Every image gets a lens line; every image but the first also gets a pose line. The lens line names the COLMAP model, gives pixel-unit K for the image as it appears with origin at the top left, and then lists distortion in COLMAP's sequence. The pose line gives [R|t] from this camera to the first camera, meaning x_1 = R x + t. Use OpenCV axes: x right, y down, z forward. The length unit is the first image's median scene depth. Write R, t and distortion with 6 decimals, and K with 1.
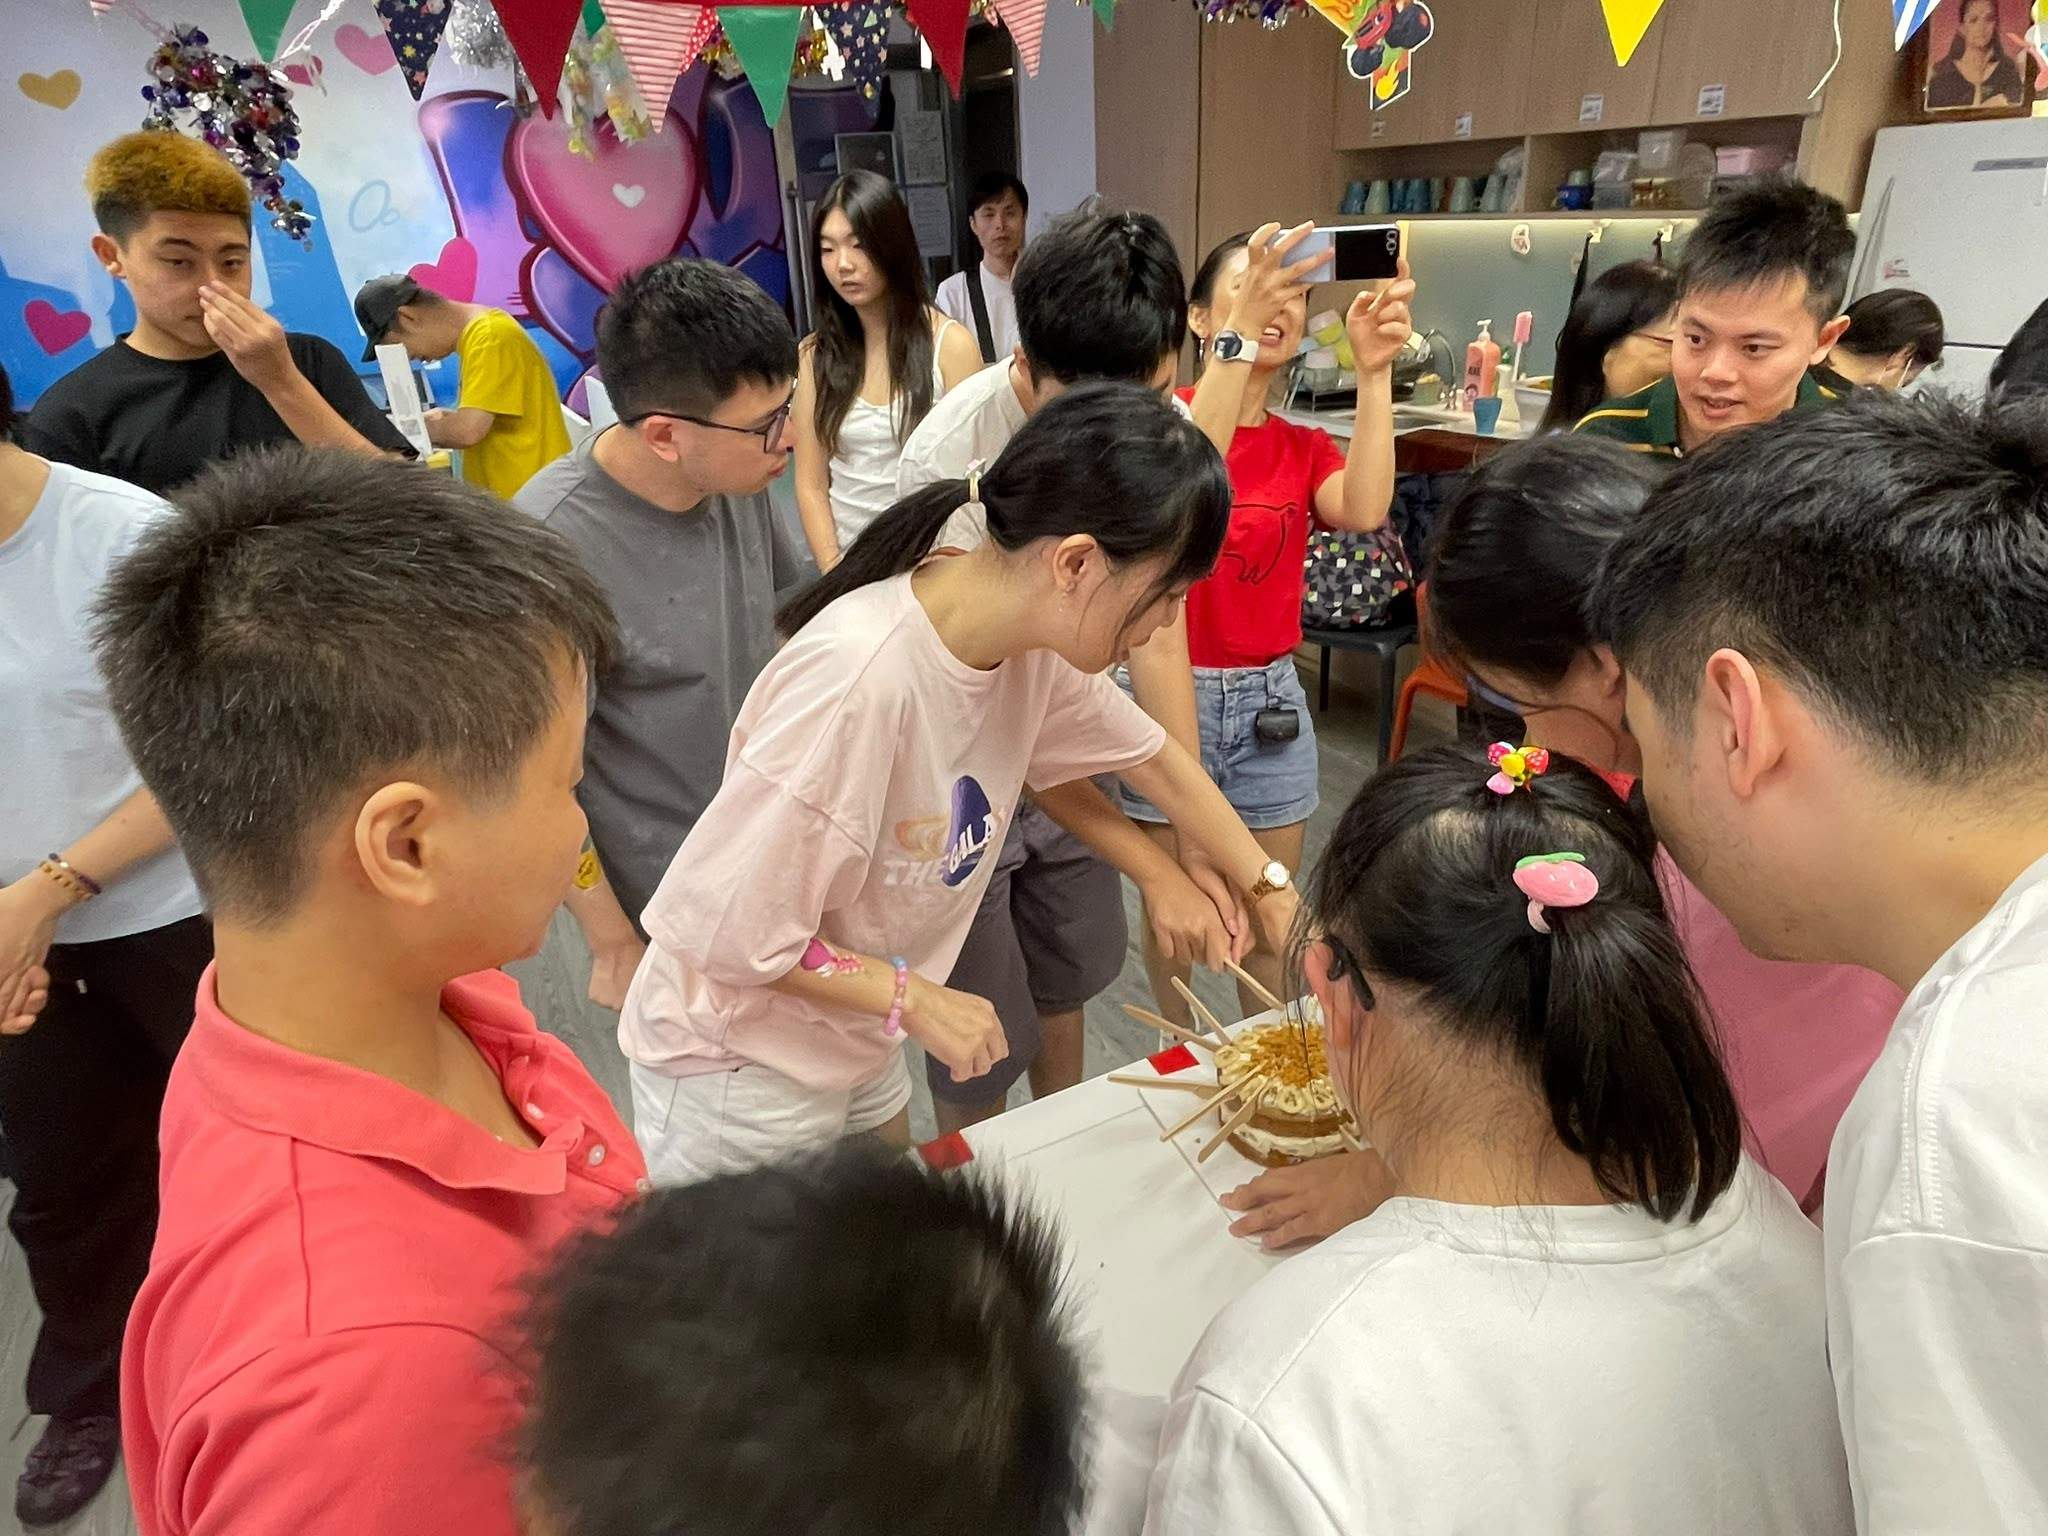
lens RADIAL K [[1221.9, 0, 1012.0], [0, 1221.9, 769.1], [0, 0, 1]] dist [-0.002783, -0.001118]
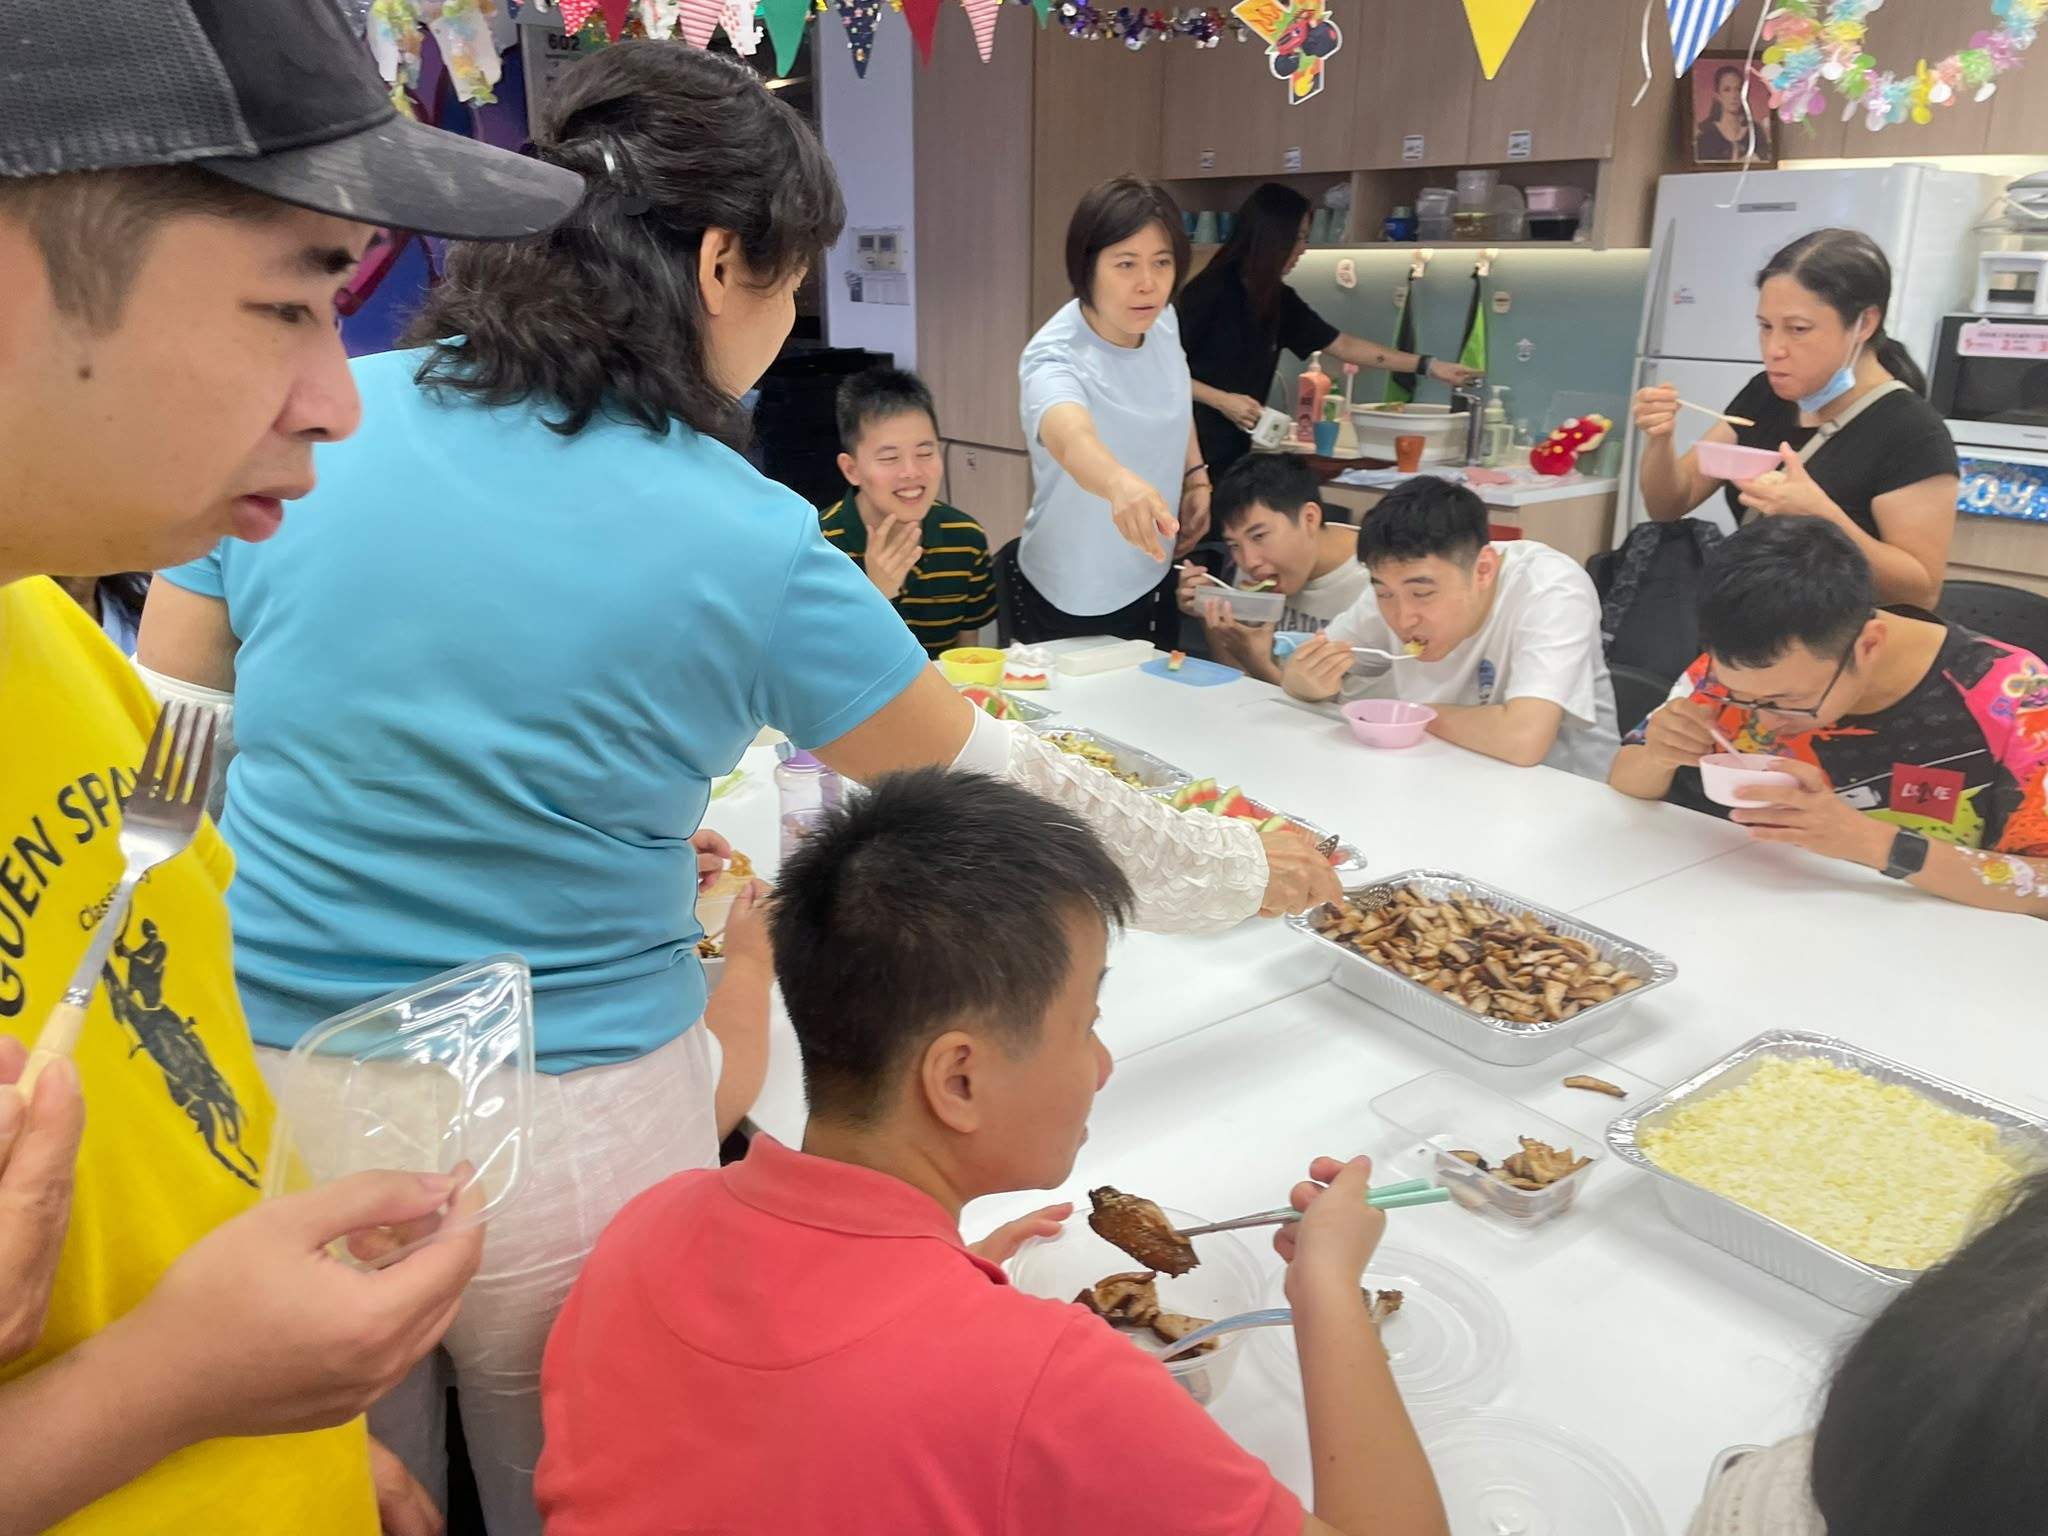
lens RADIAL K [[1556.2, 0, 1024.0], [0, 1556.2, 768.0], [0, 0, 1]] dist [0.083427, -0.106393]
pose [[0.977089, -0.010048, 0.212593, -0.153645], [0.036681, 0.991888, -0.121711, 0.149681], [-0.209645, 0.126721, 0.969531, -0.192284]]
